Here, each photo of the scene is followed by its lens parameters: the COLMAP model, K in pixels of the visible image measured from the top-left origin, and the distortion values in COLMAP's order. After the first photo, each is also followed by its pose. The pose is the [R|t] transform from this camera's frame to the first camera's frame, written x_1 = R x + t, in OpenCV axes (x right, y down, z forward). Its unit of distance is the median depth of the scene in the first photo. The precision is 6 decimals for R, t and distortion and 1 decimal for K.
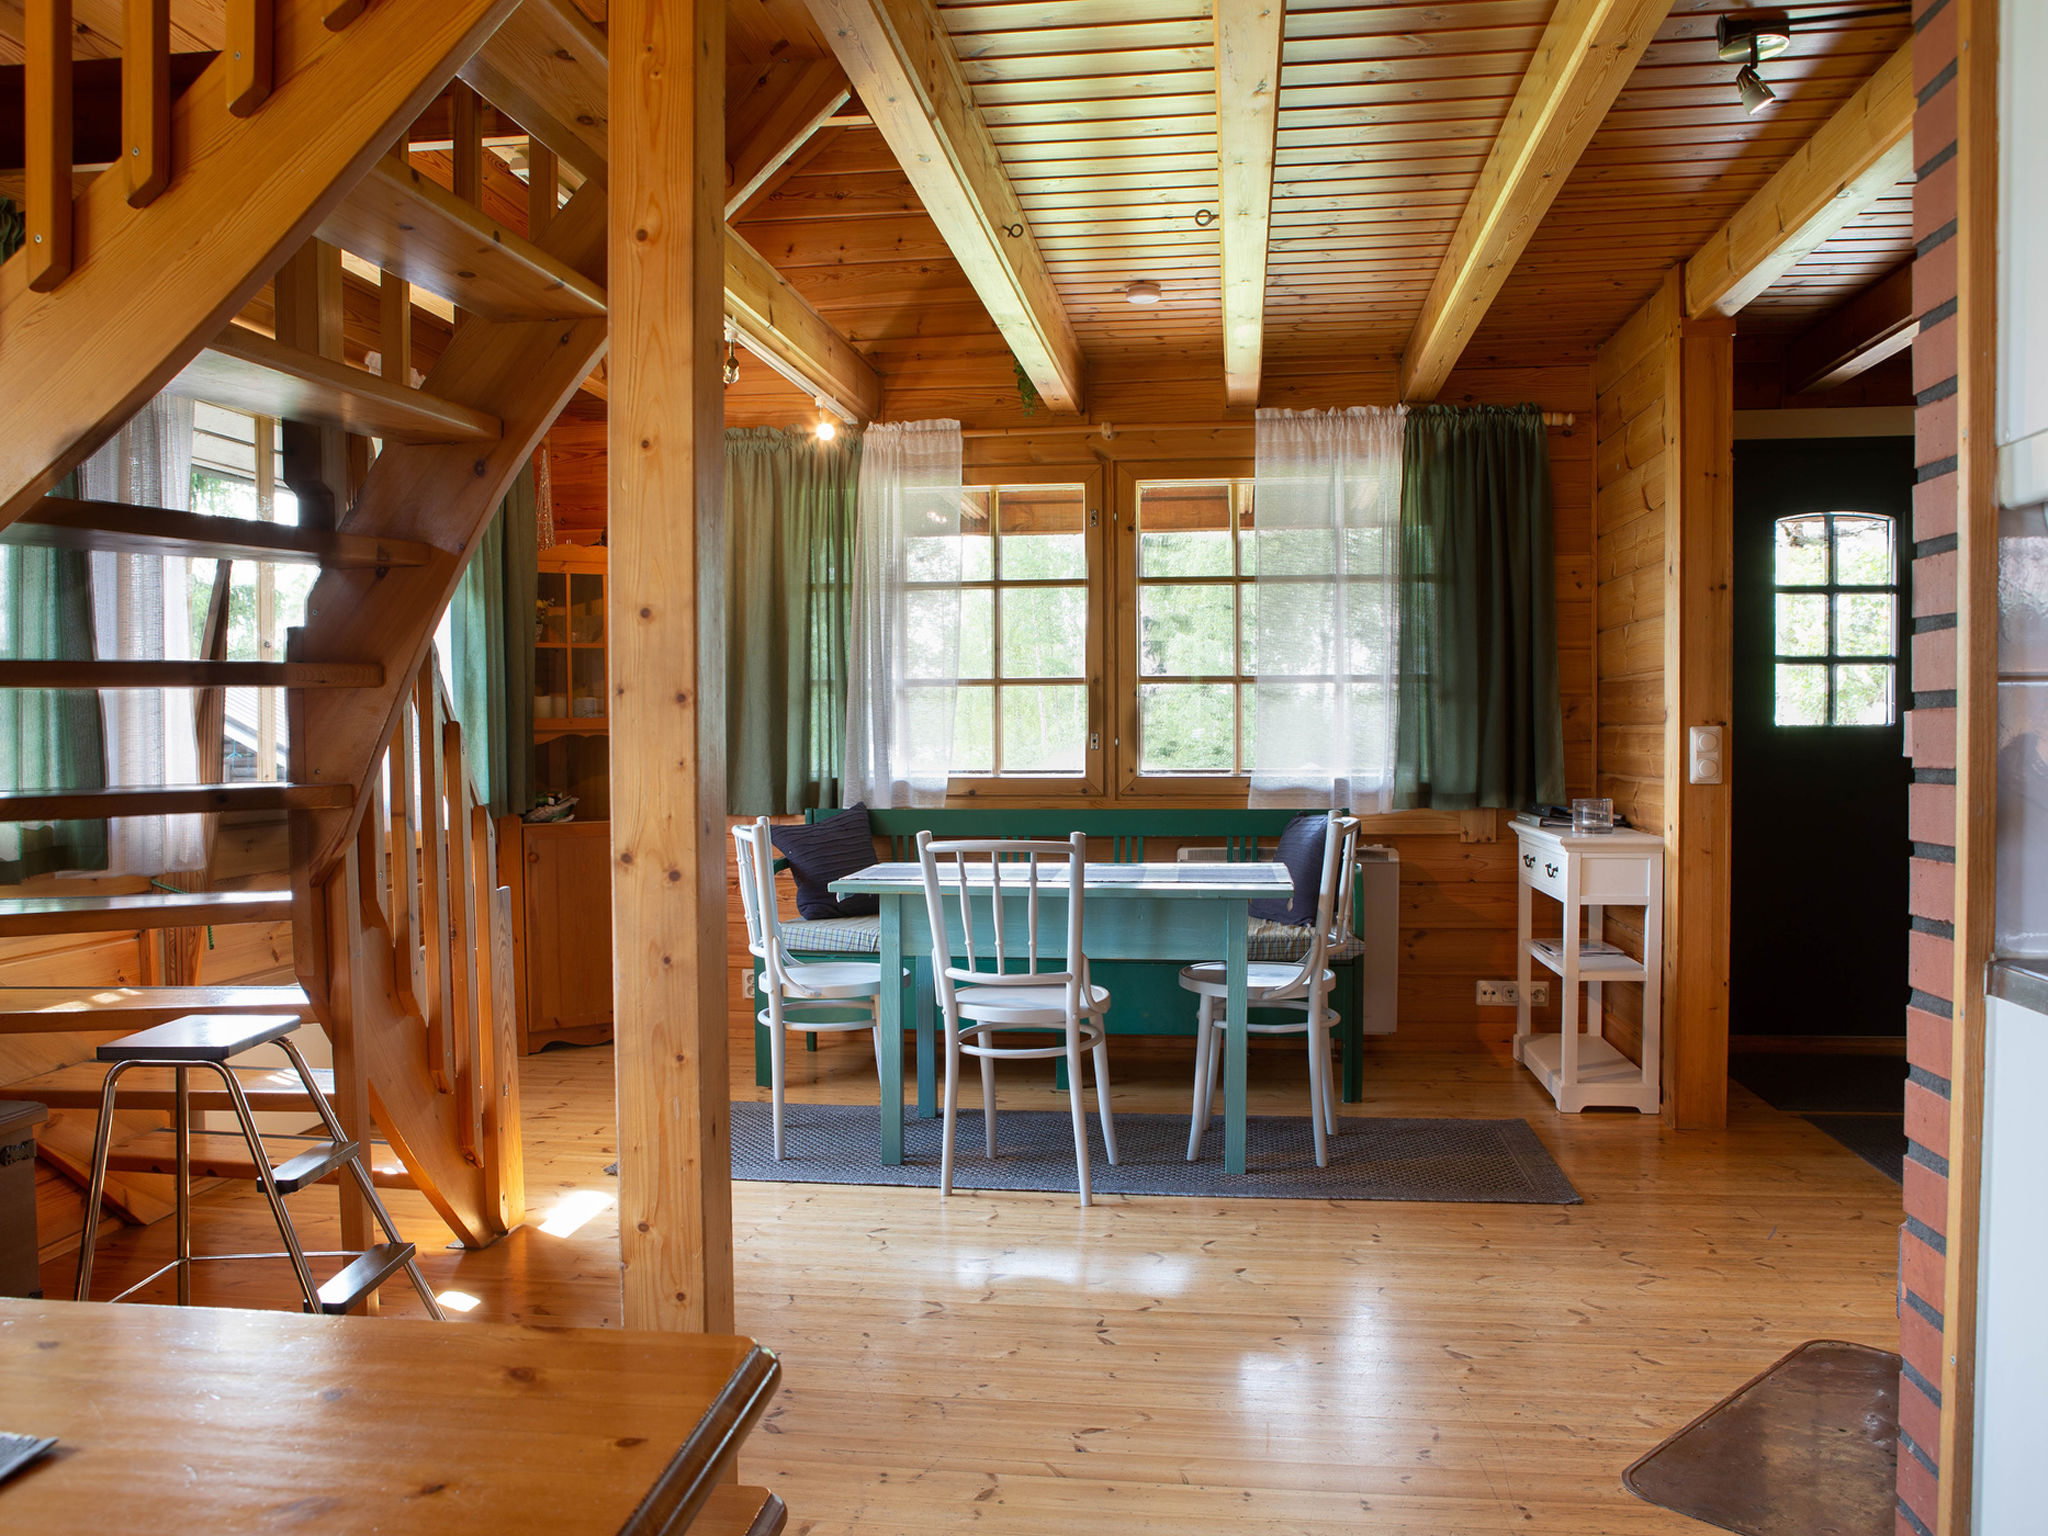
lens RADIAL K [[1588.0, 0, 1019.5], [0, 1588.0, 772.0], [0, 0, 1]] dist [-0.110006, 0.086454]
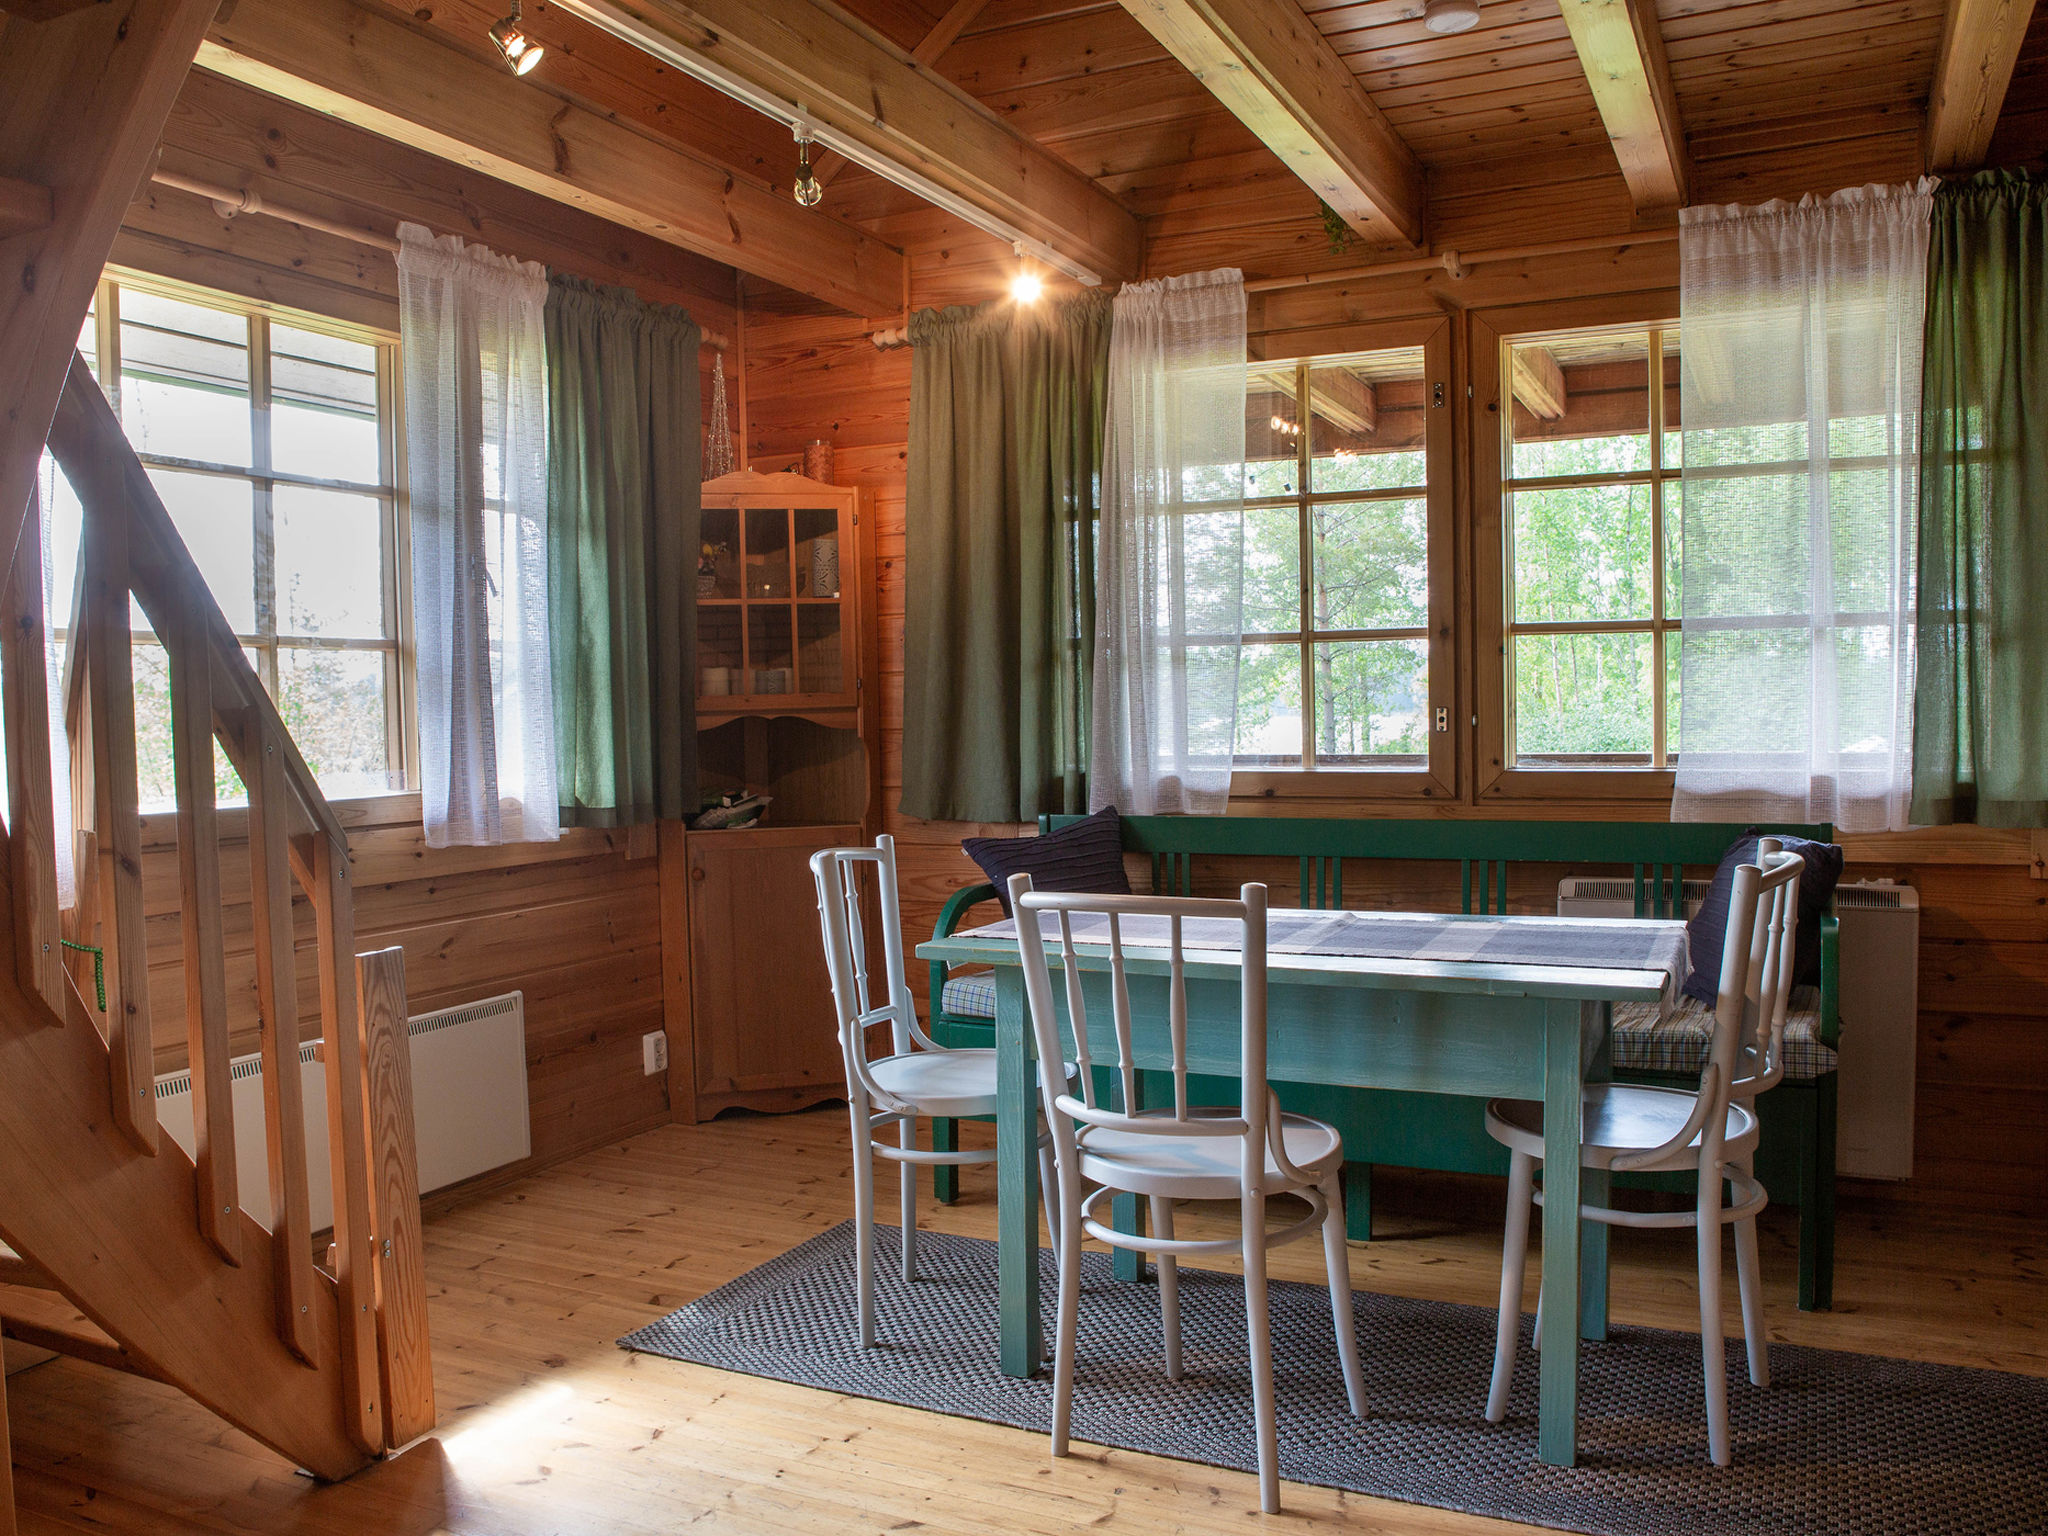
lens RADIAL K [[1636.9, 0, 1026.2], [0, 1636.9, 774.9], [0, 0, 1]] dist [-0.106574, 0.079394]
pose [[0.949347, 0.002311, -0.314222, 0.100768], [0.003259, 0.999847, 0.017198, -0.008479], [0.314214, -0.017351, 0.949194, 0.281812]]
